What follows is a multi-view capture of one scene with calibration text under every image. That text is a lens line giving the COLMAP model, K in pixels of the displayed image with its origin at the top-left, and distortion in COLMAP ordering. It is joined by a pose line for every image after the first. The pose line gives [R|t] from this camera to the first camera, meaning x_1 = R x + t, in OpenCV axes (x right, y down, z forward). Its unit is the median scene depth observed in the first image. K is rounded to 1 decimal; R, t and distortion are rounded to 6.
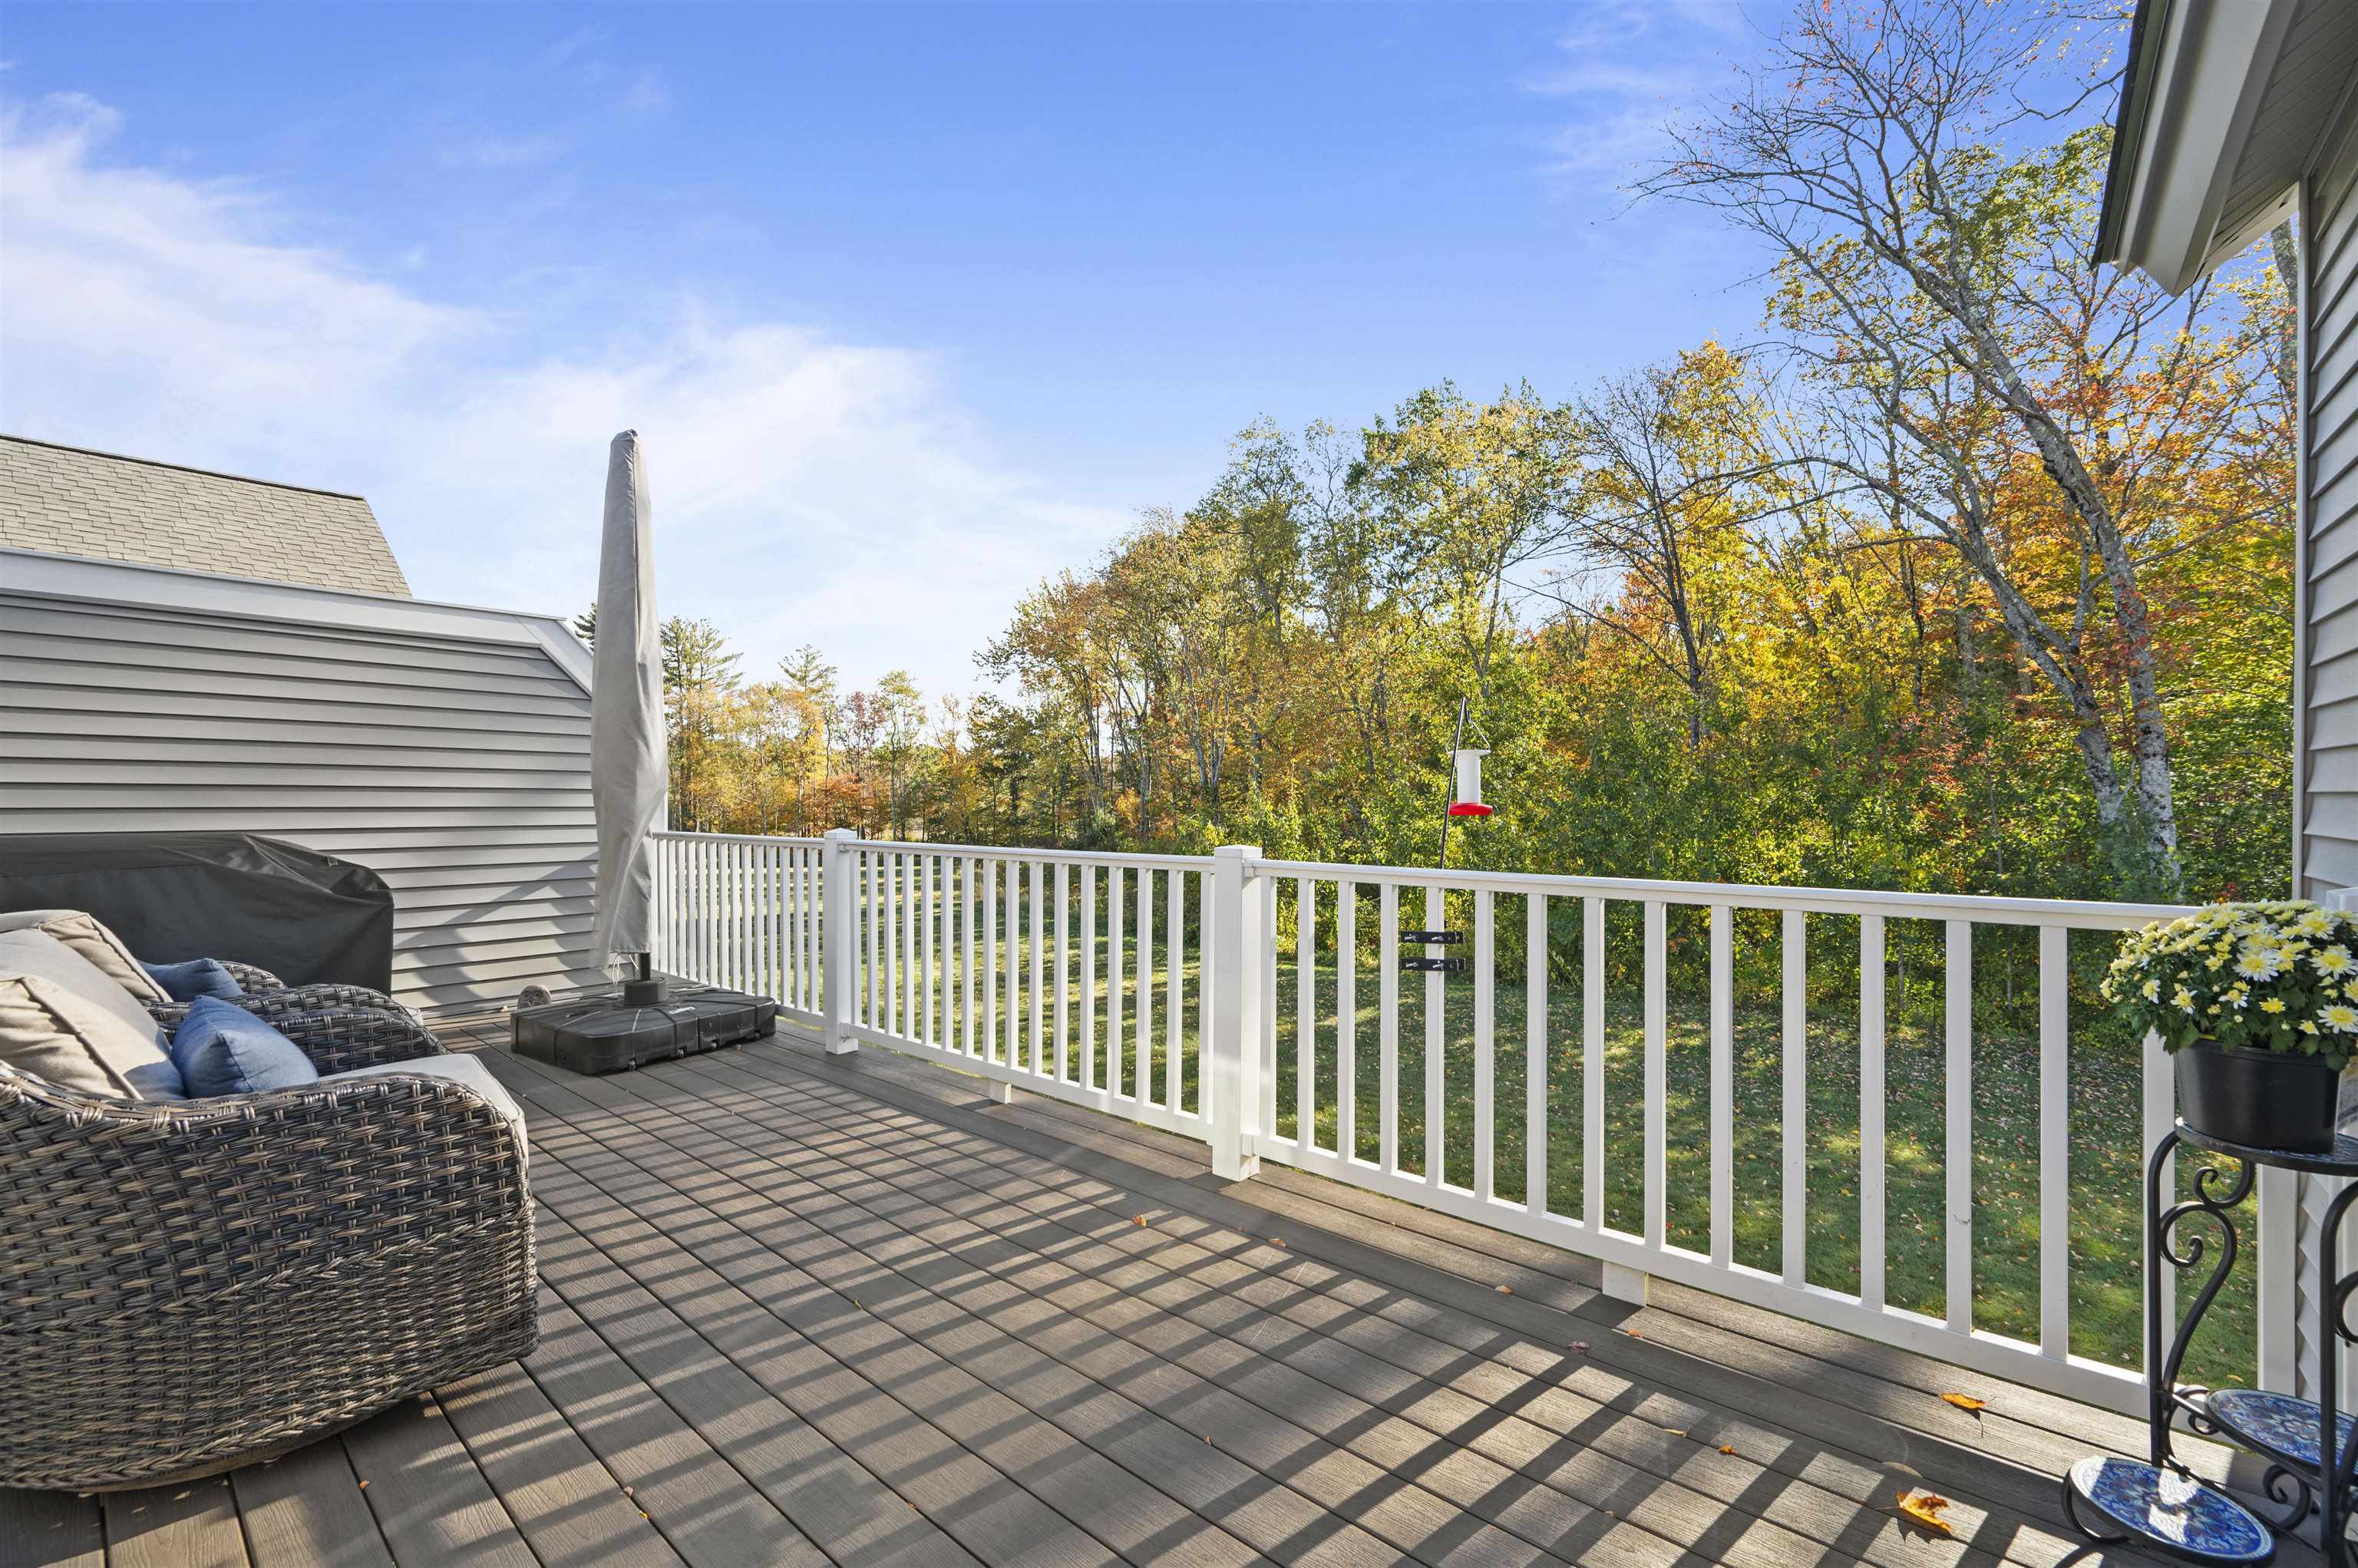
lens RADIAL K [[962.5, 0, 1183.6], [0, 962.5, 775.8], [0, 0, 1]] dist [0.001382, 0.000099]
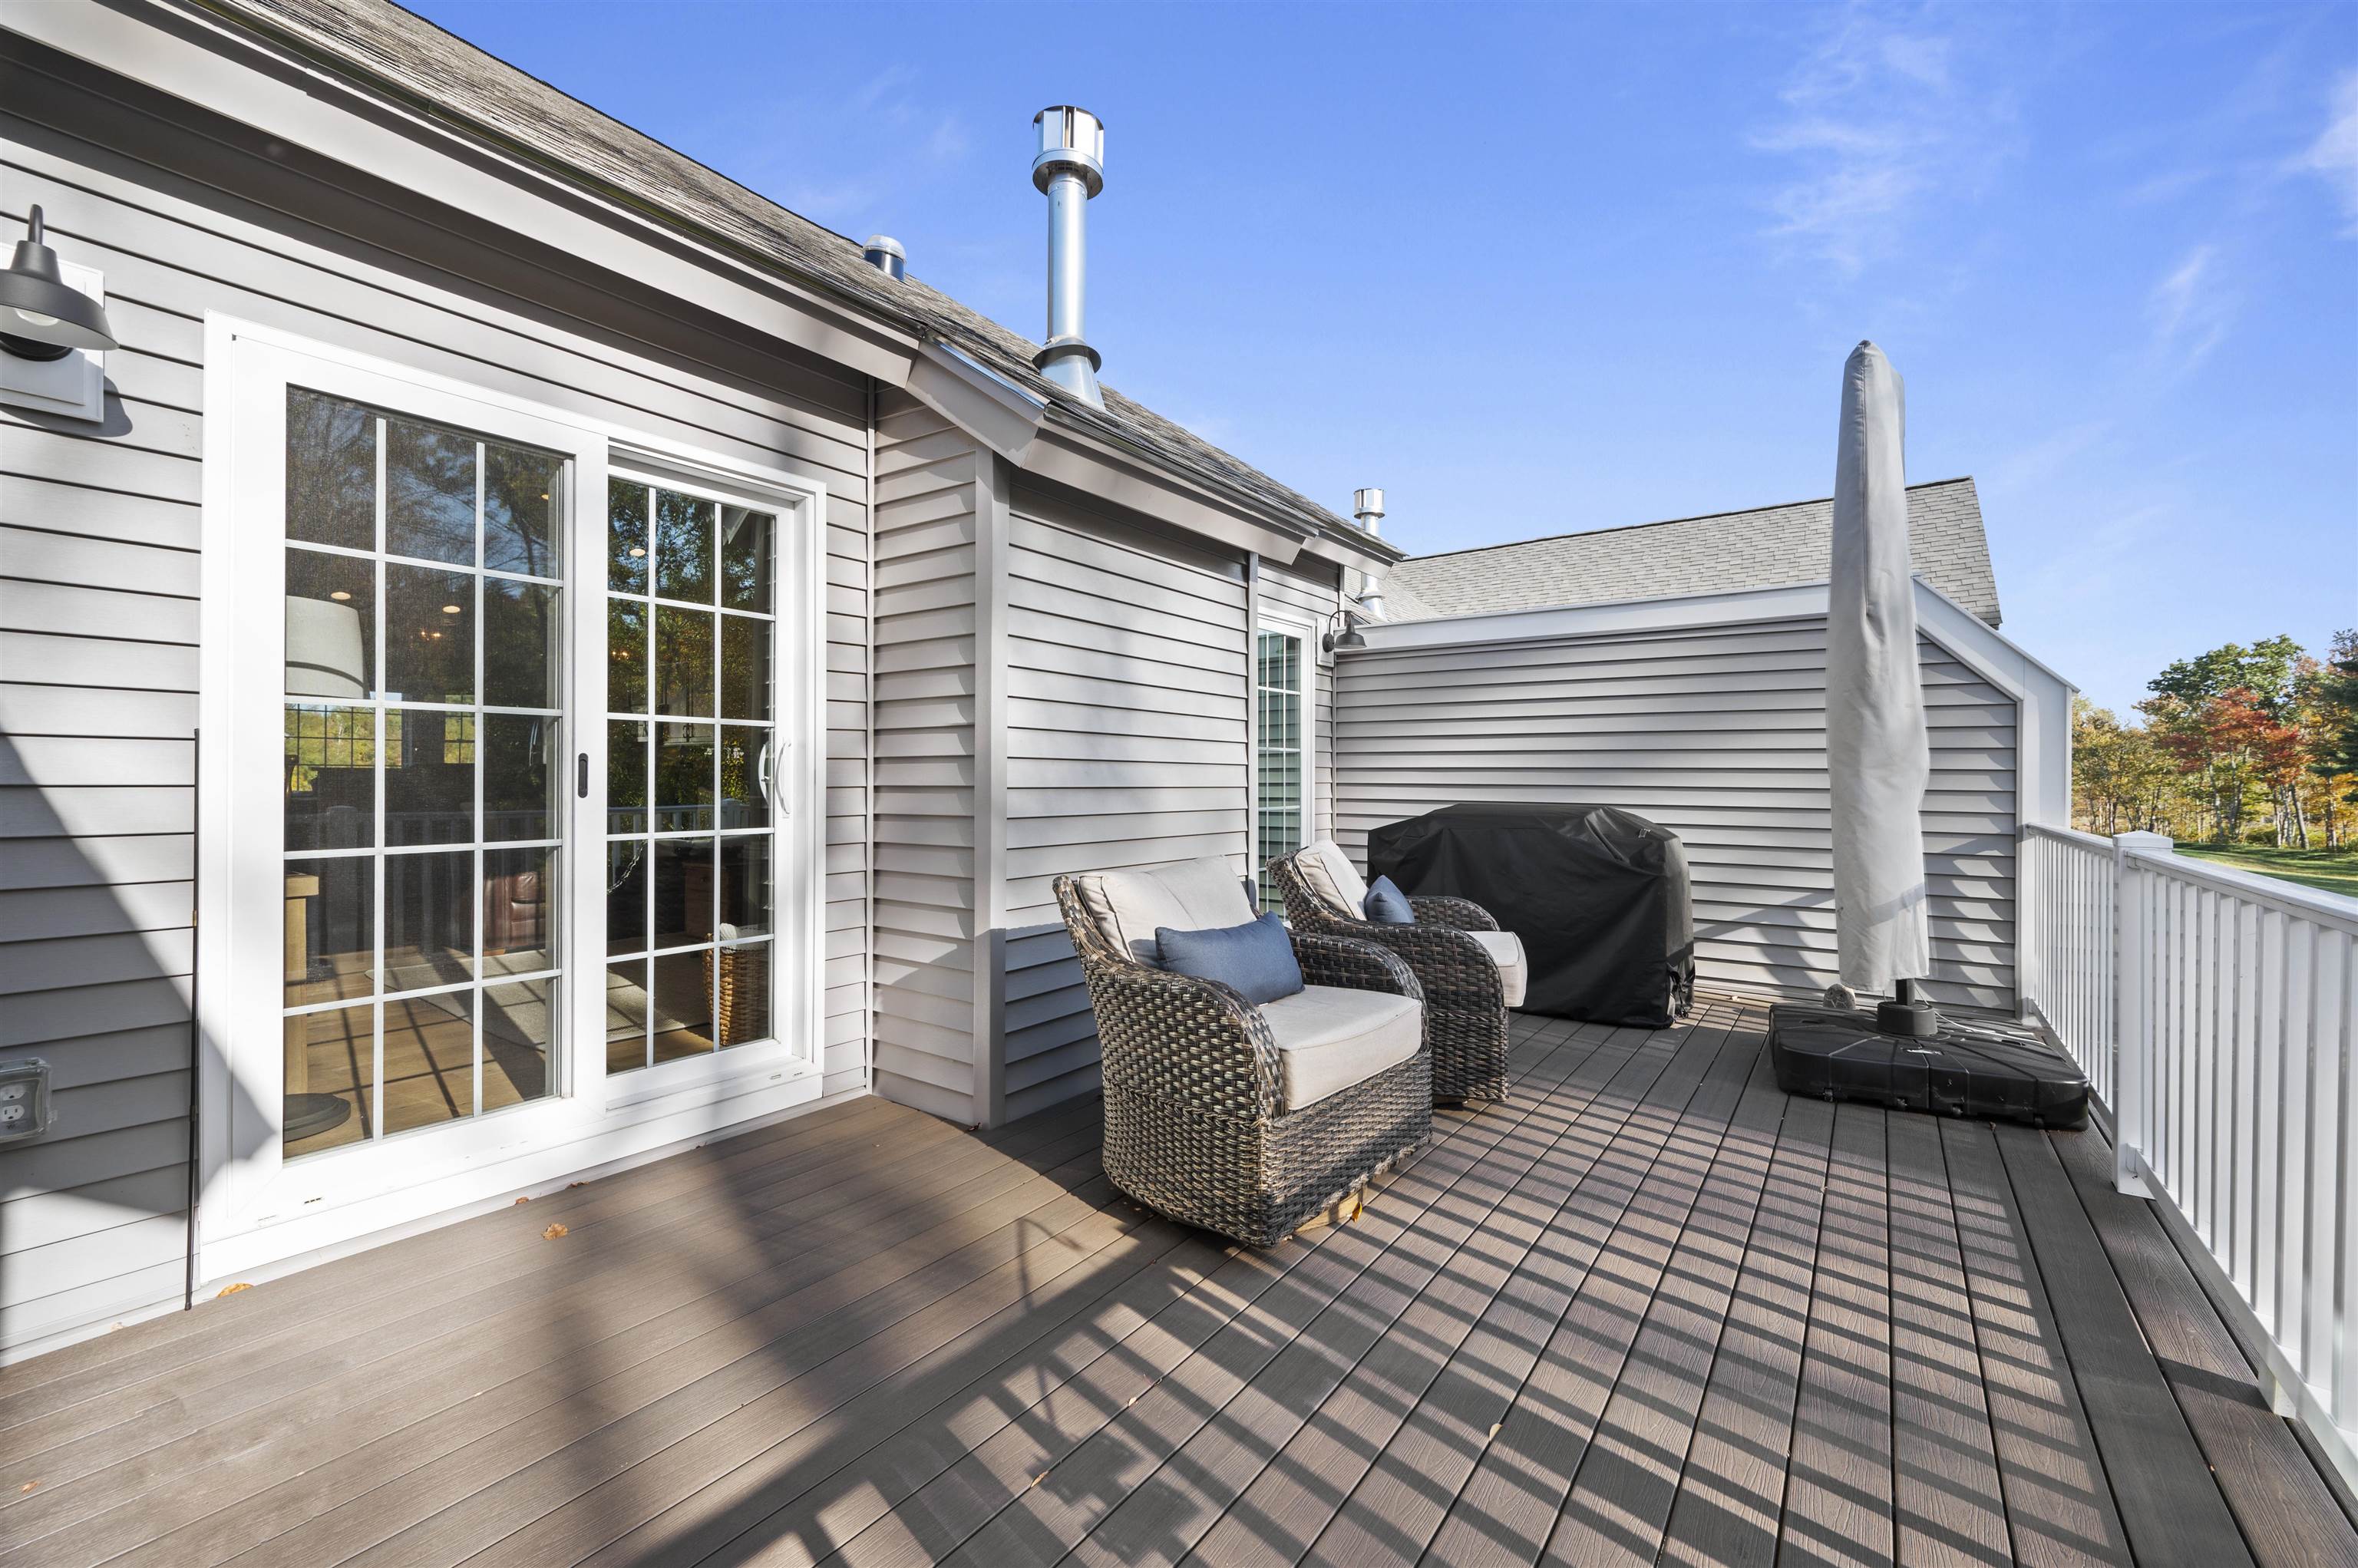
lens RADIAL K [[962.5, 0, 1183.6], [0, 962.5, 775.8], [0, 0, 1]] dist [0.001382, 0.000099]
pose [[0.079123, -0.001136, -0.996864, 0.251426], [0.021445, 0.999770, 0.000563, 0.008082], [0.996634, -0.021423, 0.079129, 0.416785]]
